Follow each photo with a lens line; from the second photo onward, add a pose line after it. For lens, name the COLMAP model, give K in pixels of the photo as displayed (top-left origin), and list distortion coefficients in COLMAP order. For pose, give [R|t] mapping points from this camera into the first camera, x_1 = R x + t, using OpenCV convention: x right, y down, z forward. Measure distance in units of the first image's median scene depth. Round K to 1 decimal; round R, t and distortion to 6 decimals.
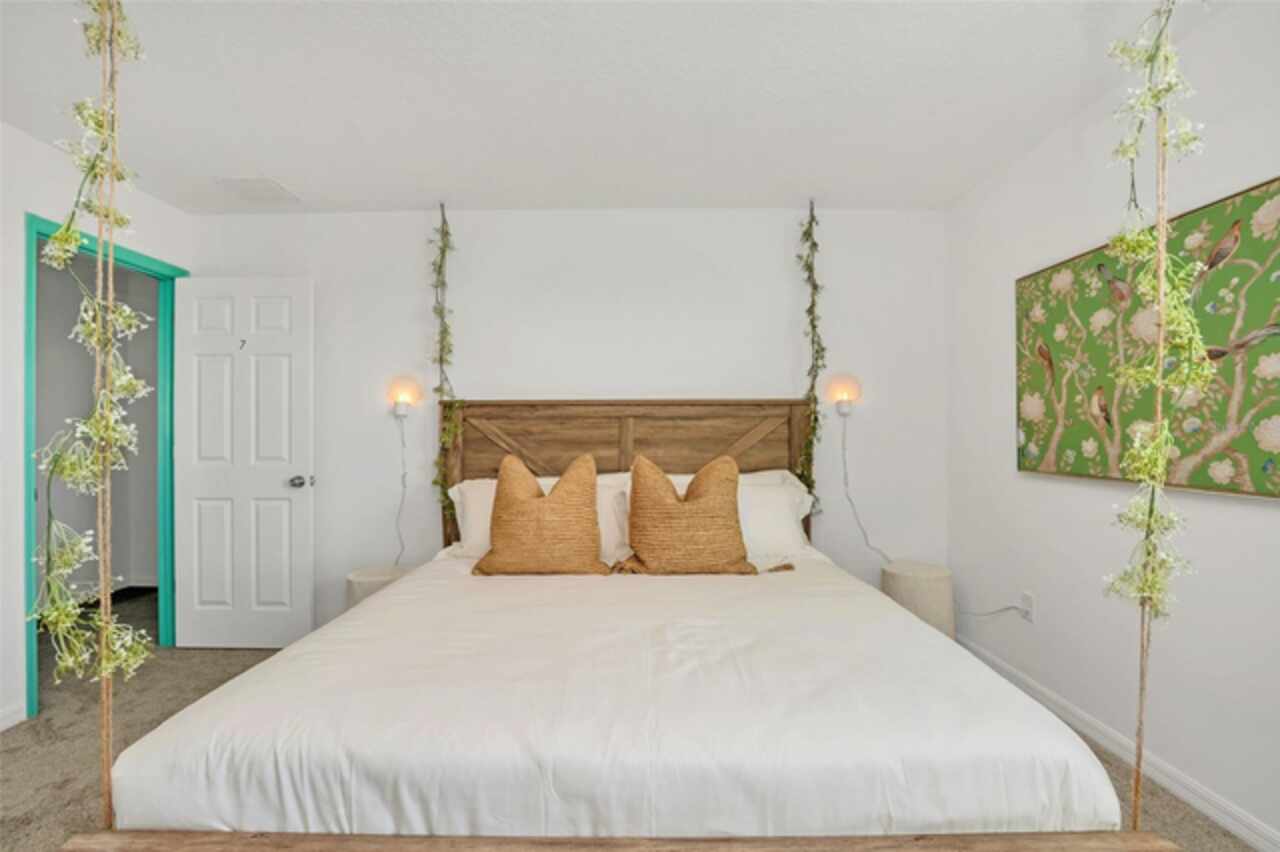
lens RADIAL K [[584.5, 0, 640.5], [0, 584.5, 438.9], [0, 0, 1]] dist [-0.011216, 0.001804]
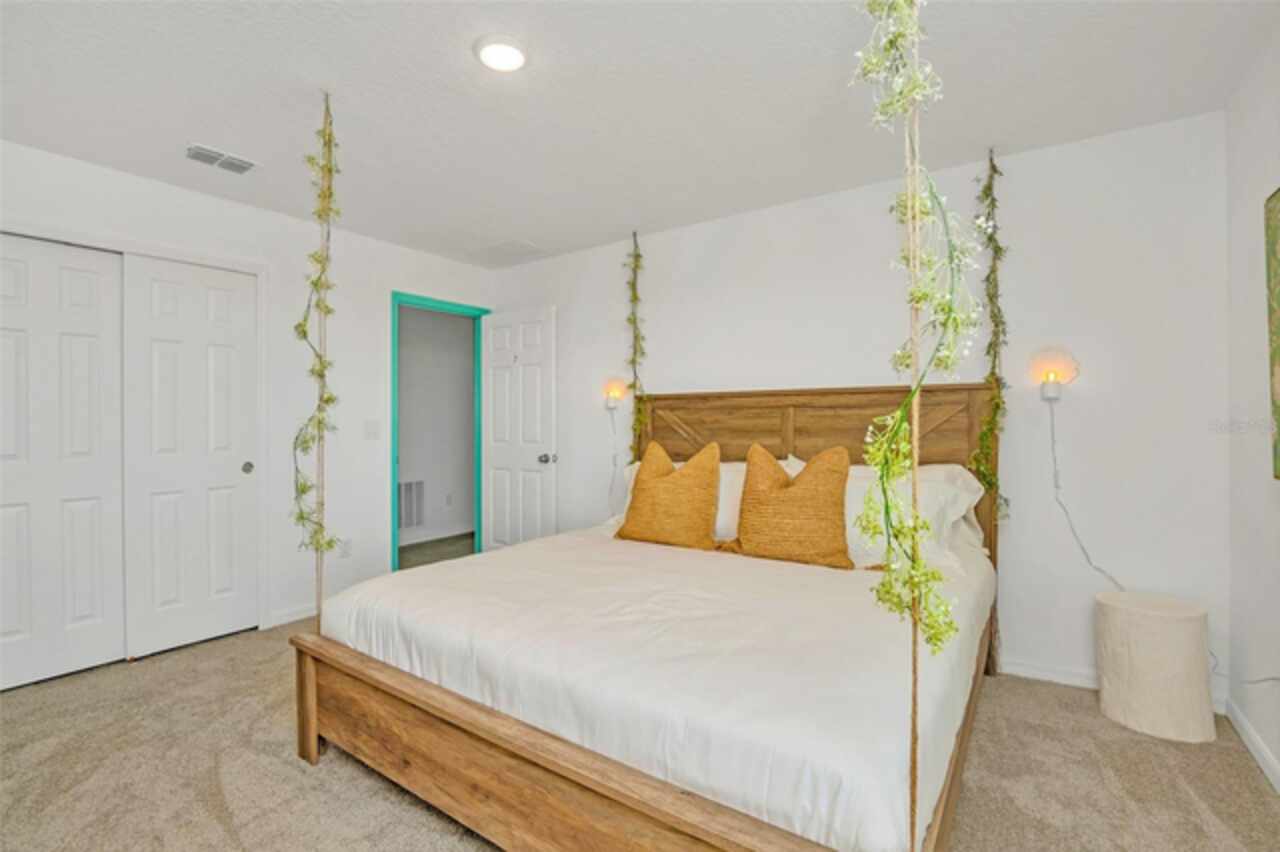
lens RADIAL K [[584.5, 0, 631.0], [0, 584.5, 421.7], [0, 0, 1]] dist [-0.011216, 0.001804]
pose [[0.823068, -0.000953, -0.567943, 0.339203], [-0.003372, 0.999973, -0.006565, -0.003182], [0.567933, 0.007319, 0.823042, 0.004540]]
